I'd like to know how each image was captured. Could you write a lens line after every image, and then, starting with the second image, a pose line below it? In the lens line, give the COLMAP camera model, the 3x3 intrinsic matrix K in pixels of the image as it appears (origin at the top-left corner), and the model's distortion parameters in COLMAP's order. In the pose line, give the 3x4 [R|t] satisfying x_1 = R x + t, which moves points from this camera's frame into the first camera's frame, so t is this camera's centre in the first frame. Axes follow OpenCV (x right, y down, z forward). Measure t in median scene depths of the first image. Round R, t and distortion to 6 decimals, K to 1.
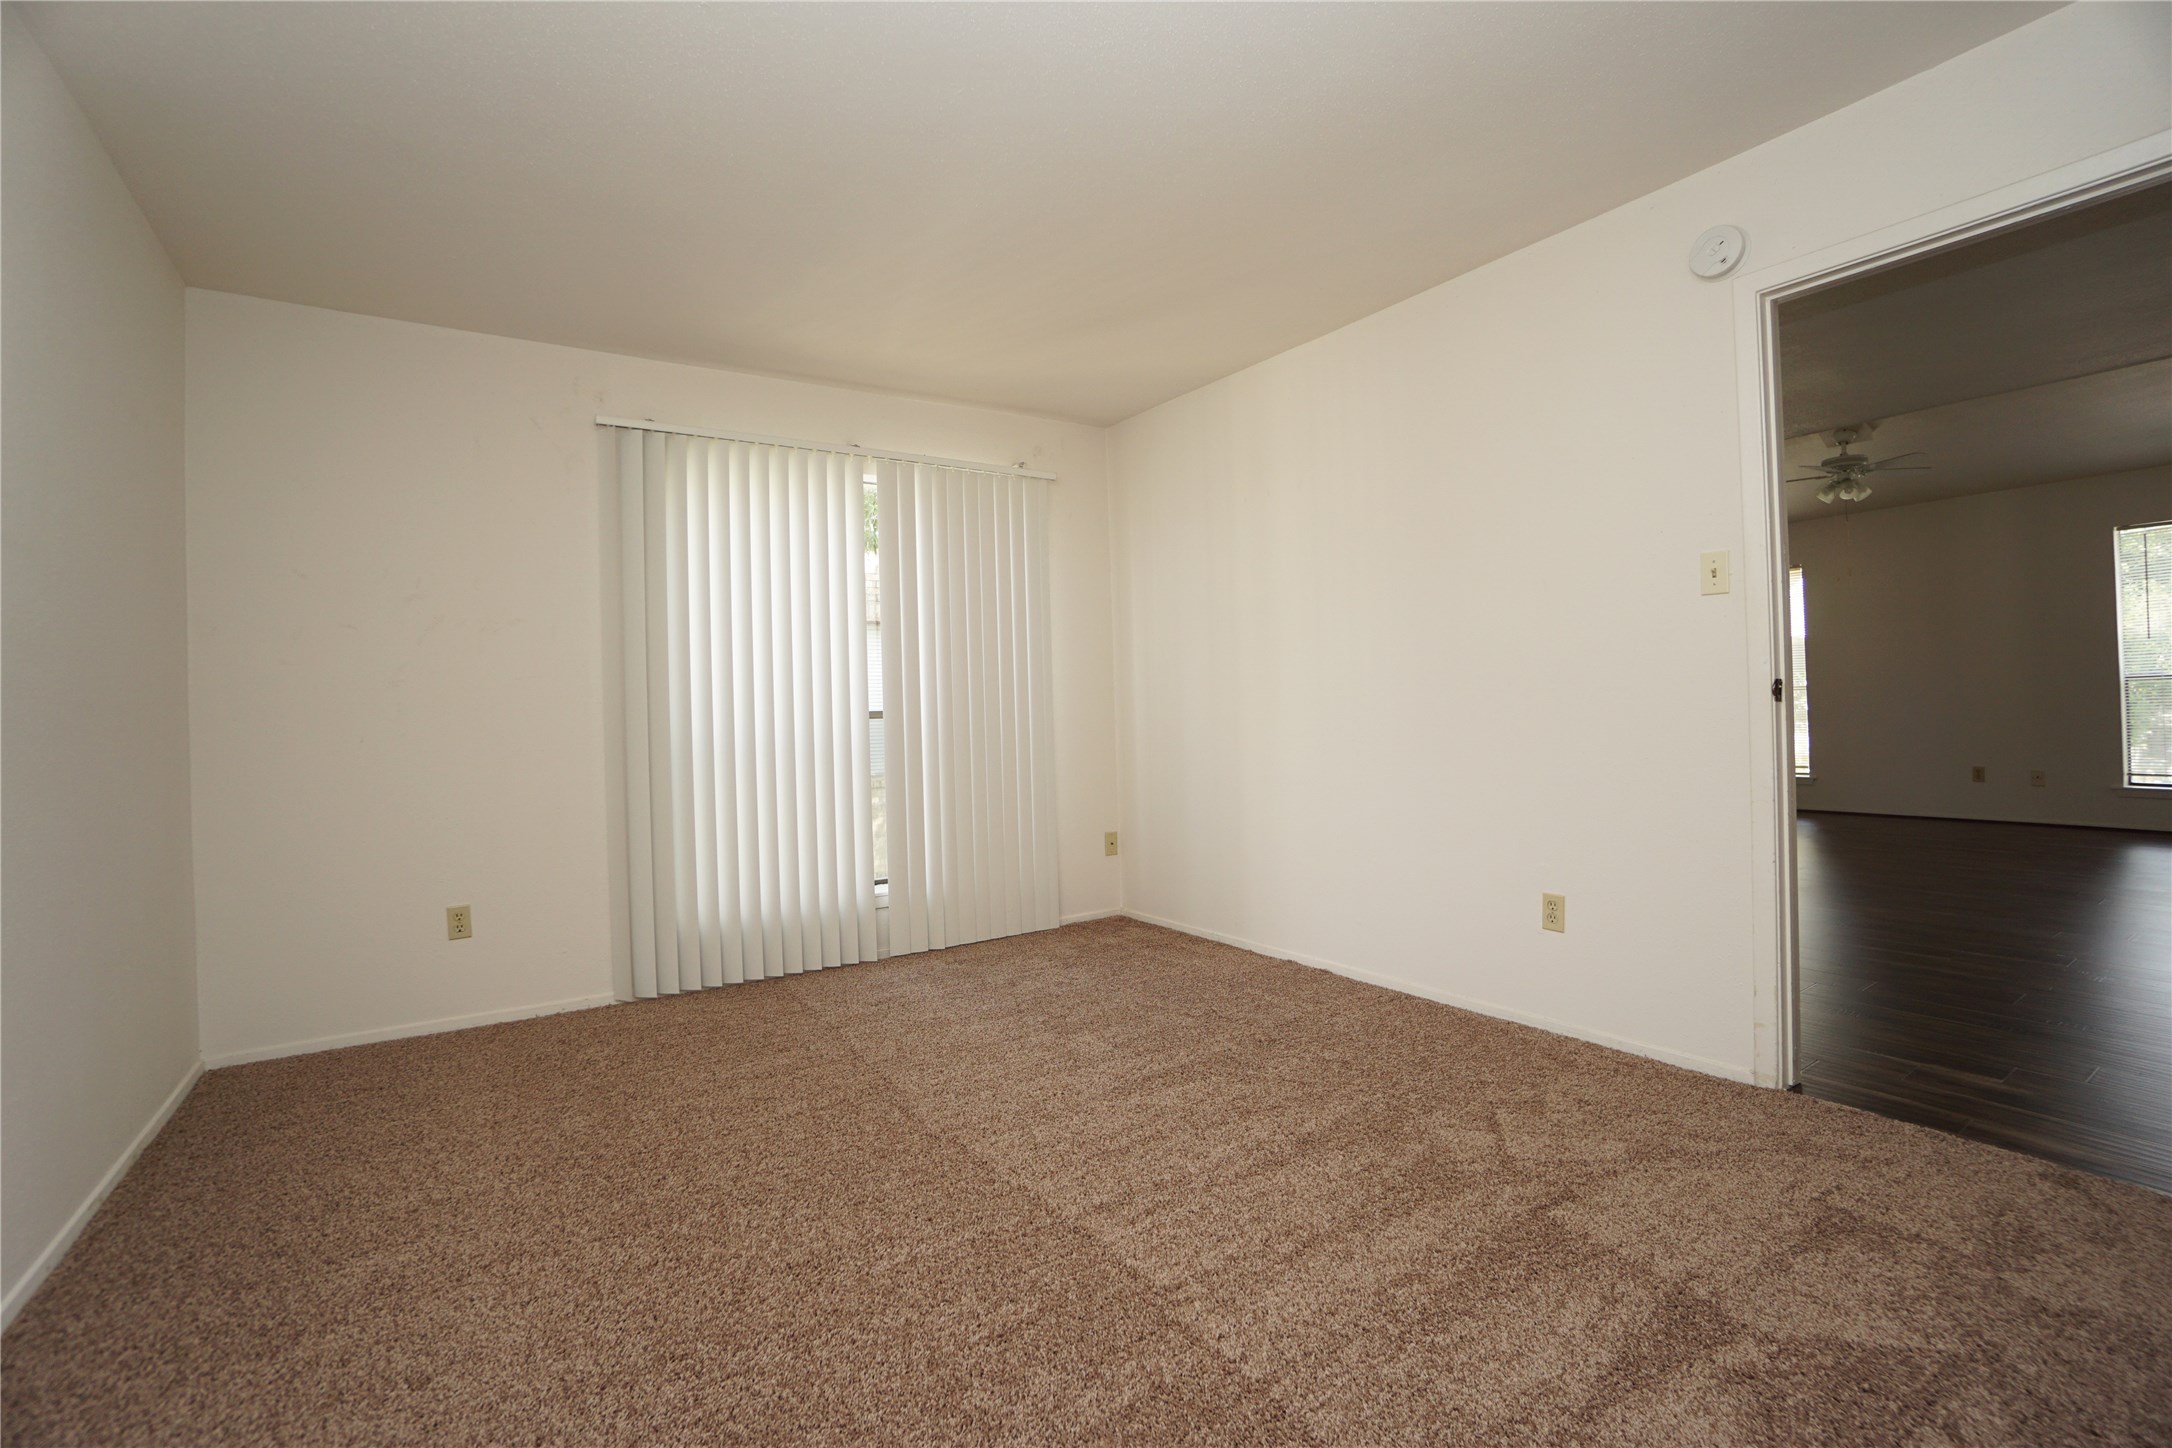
lens RADIAL K [[958.7, 0, 1071.0], [0, 958.7, 695.4], [0, 0, 1]] dist [-0.065964, 0.024329]
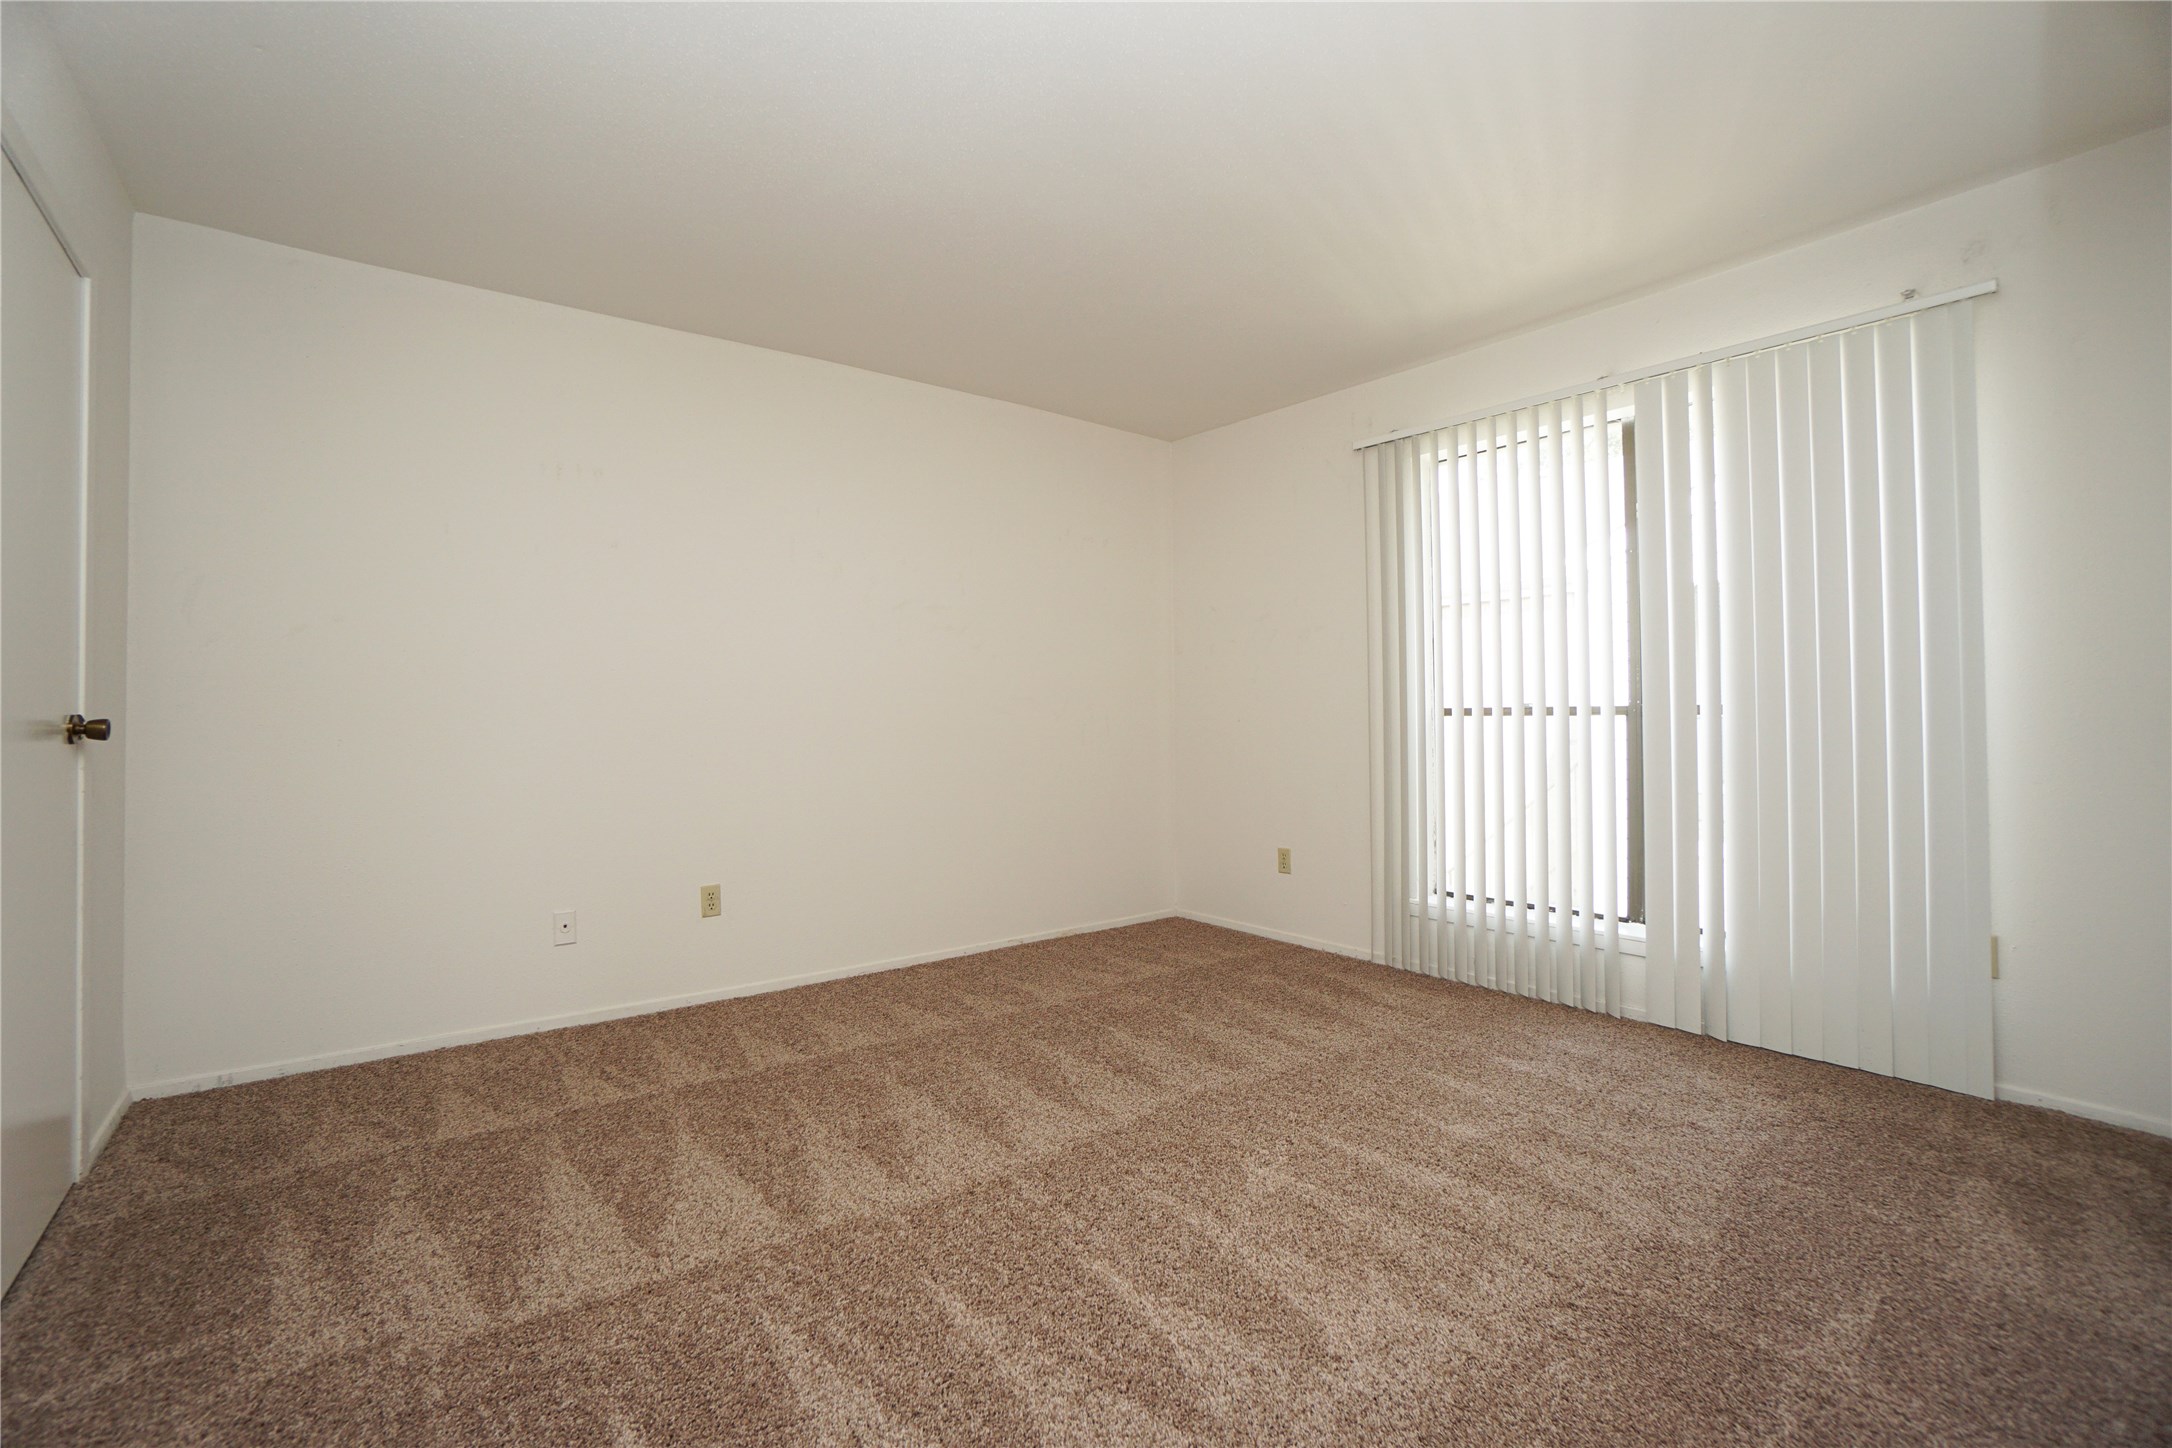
lens RADIAL K [[958.7, 0, 1071.0], [0, 958.7, 695.4], [0, 0, 1]] dist [-0.065964, 0.024329]
pose [[0.083302, 0.009346, -0.996480, 0.752091], [0.015725, 0.999819, 0.010691, -0.010394], [0.996400, -0.016560, 0.083140, 0.675607]]
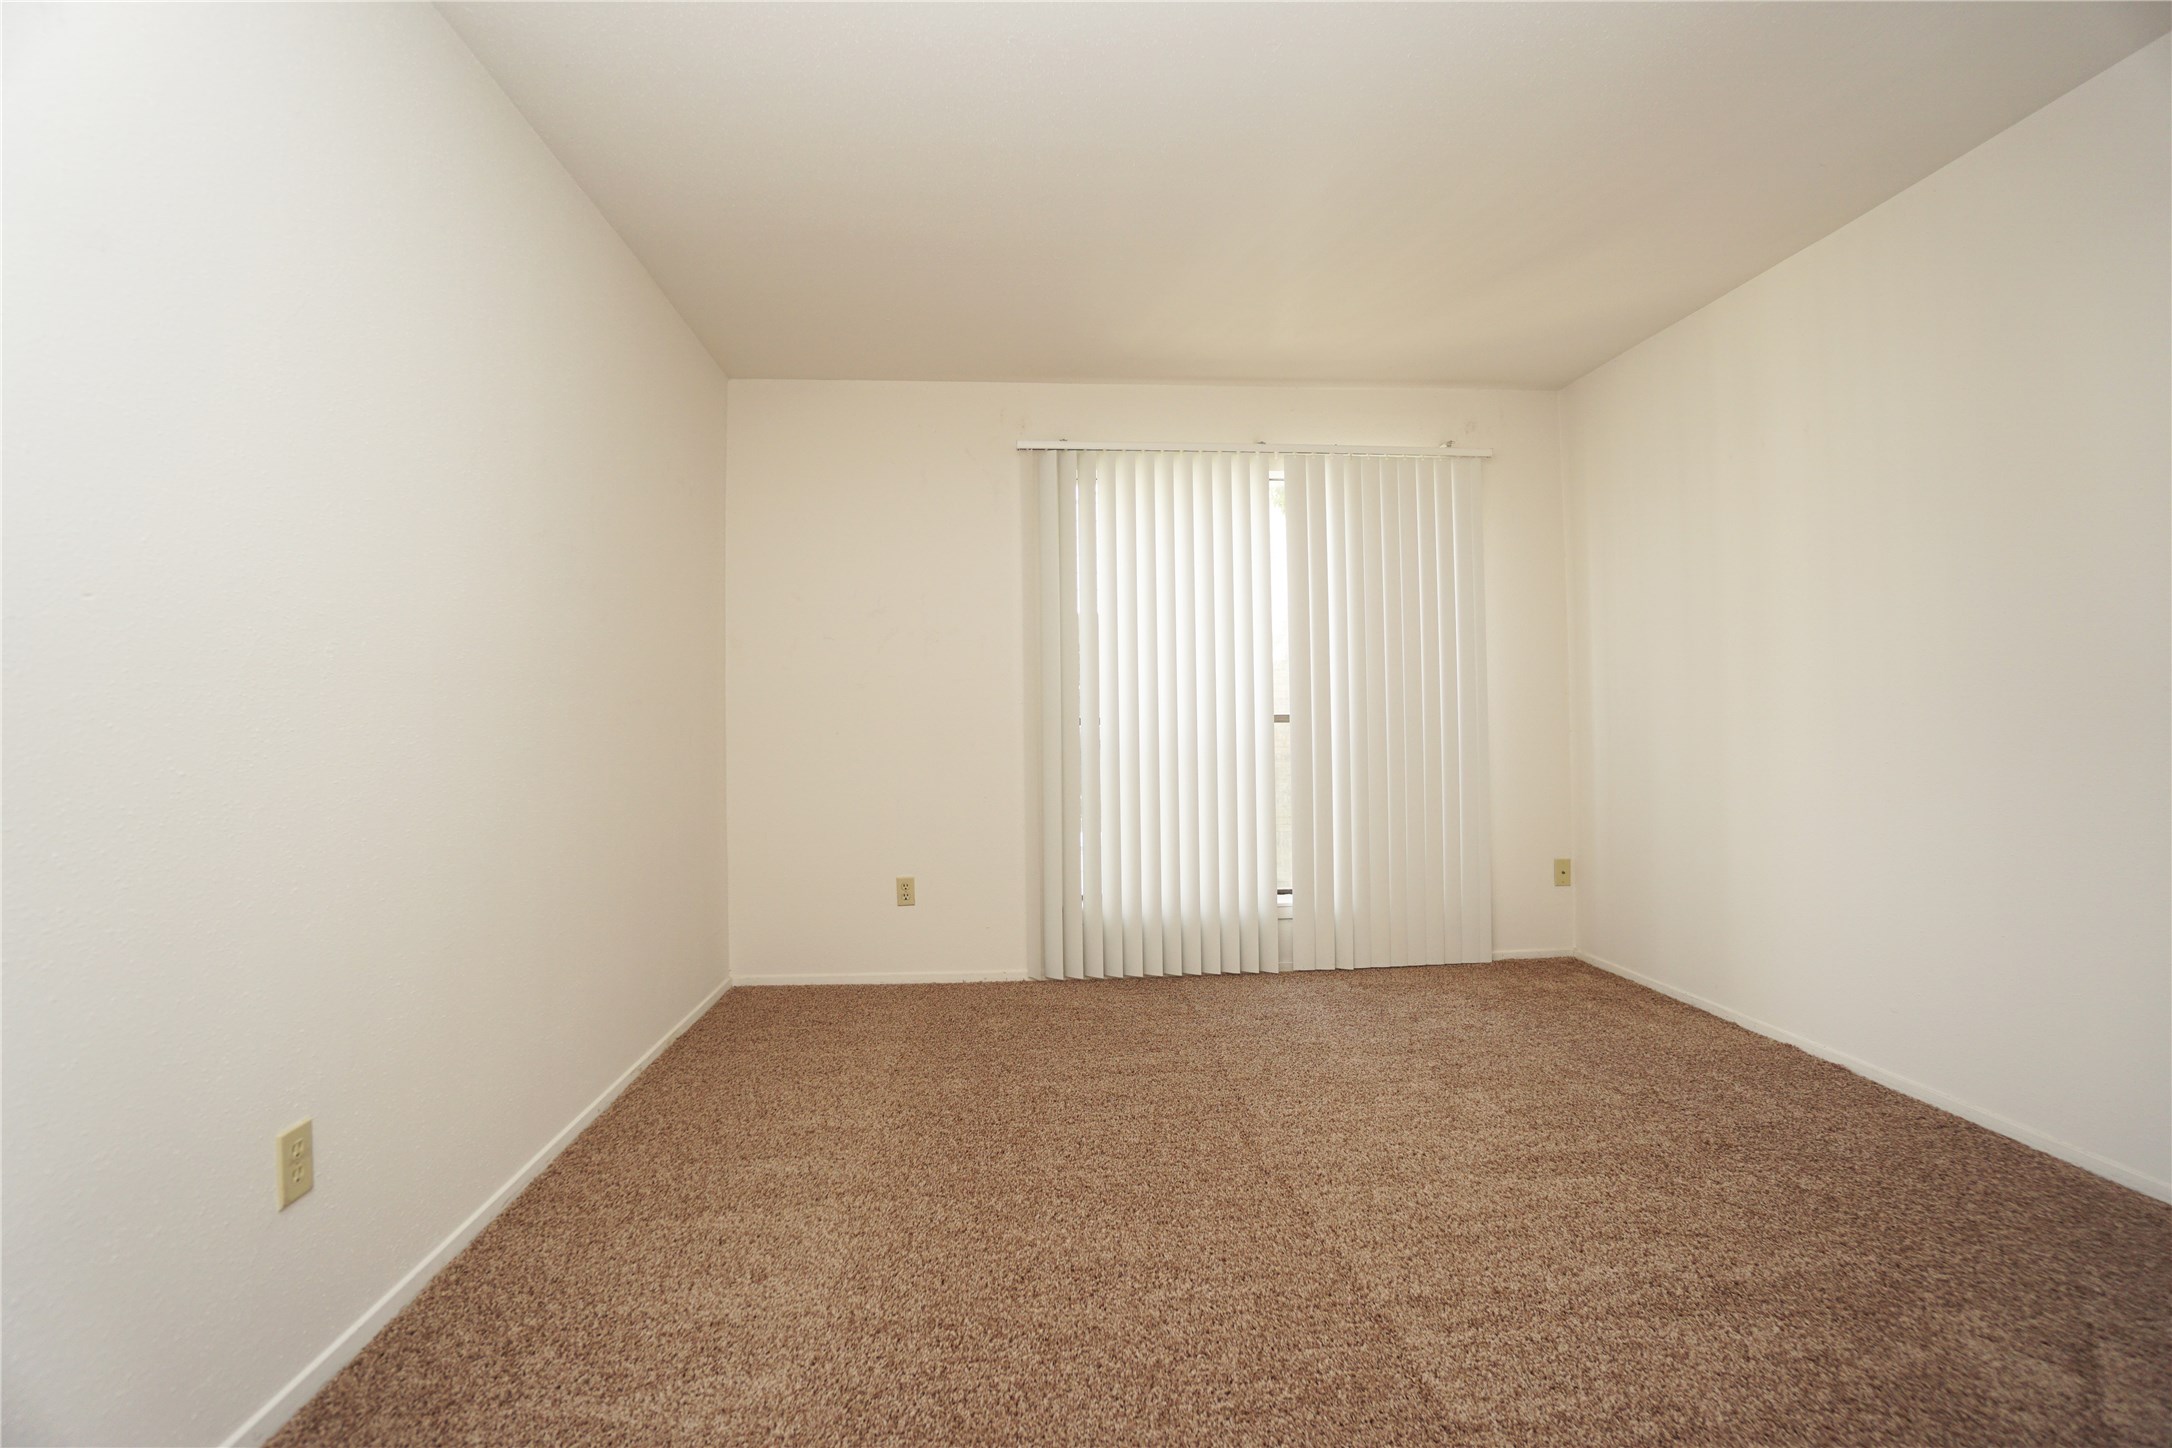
lens RADIAL K [[958.7, 0, 1071.0], [0, 958.7, 695.4], [0, 0, 1]] dist [-0.065964, 0.024329]
pose [[0.871933, 0.005890, -0.489589, 0.117229], [-0.006714, 0.999977, 0.000072, -0.002460], [0.489579, 0.003224, 0.871953, 0.075169]]
